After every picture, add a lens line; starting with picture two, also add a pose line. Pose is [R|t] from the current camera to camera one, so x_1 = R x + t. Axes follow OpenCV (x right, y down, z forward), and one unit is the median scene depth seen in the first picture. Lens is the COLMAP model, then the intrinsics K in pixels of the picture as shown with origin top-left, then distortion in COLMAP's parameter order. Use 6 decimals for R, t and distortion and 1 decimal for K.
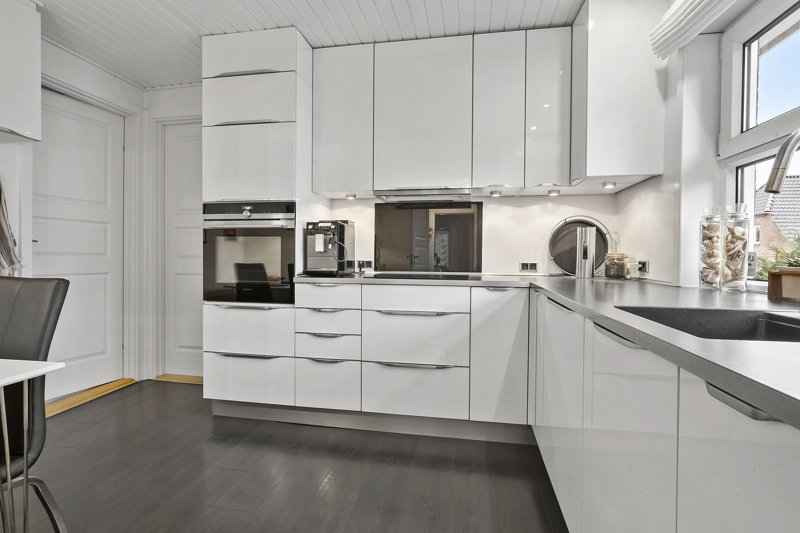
lens RADIAL K [[390.2, 0, 400.0], [0, 390.2, 266.5], [0, 0, 1]] dist [-0.002664, 0.001421]
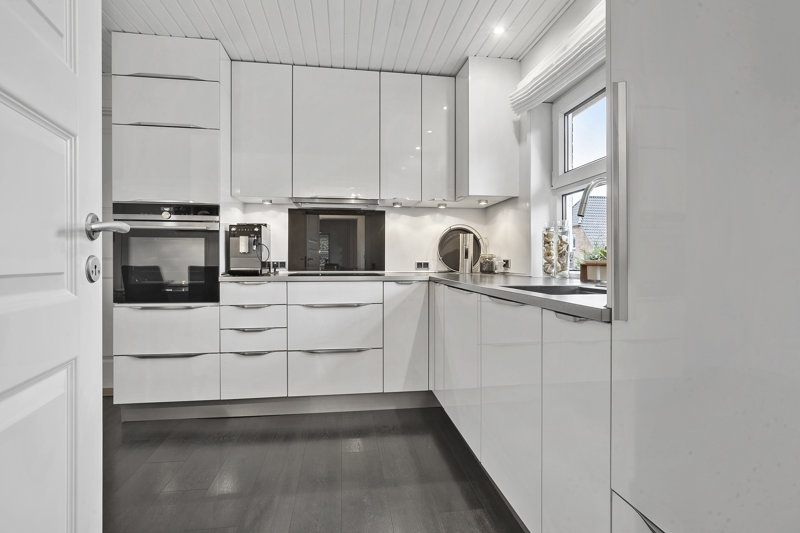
lens RADIAL K [[390.2, 0, 400.0], [0, 390.2, 266.5], [0, 0, 1]] dist [-0.002664, 0.001421]
pose [[0.948908, -0.009893, 0.315399, -0.139346], [0.013199, 0.999878, -0.008347, 0.015261], [-0.315278, 0.012083, 0.948922, -0.151877]]
